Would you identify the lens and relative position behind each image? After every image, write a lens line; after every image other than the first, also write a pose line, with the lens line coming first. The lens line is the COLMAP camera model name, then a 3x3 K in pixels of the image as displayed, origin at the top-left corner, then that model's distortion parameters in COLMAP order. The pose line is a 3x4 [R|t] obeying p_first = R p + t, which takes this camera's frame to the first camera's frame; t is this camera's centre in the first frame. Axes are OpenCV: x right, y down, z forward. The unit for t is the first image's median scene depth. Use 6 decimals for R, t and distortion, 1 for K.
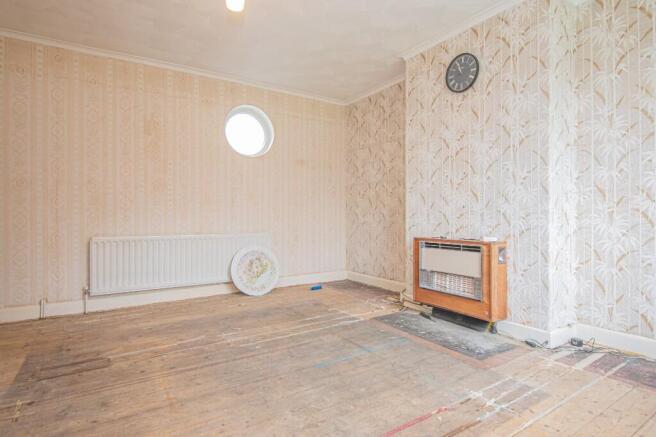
lens RADIAL K [[354.7, 0, 328.9], [0, 354.7, 215.9], [0, 0, 1]] dist [0.023821, -0.000268]
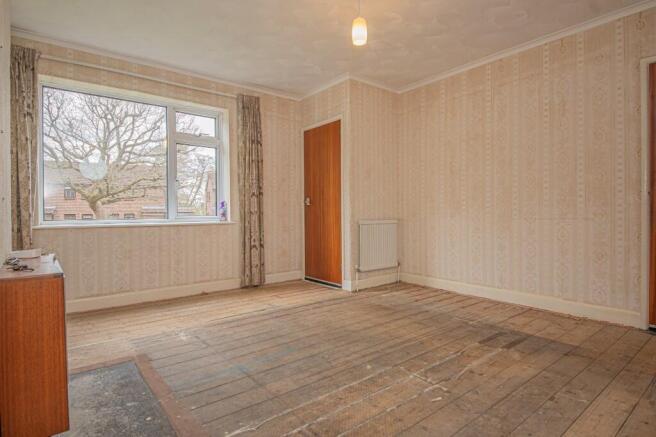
lens RADIAL K [[354.7, 0, 327.6], [0, 354.7, 217.5], [0, 0, 1]] dist [0.023821, -0.000268]
pose [[-0.994767, 0.012677, -0.101377, -0.020391], [0.009939, 0.999573, 0.027467, -0.014887], [0.101682, 0.026316, -0.994469, 1.896738]]
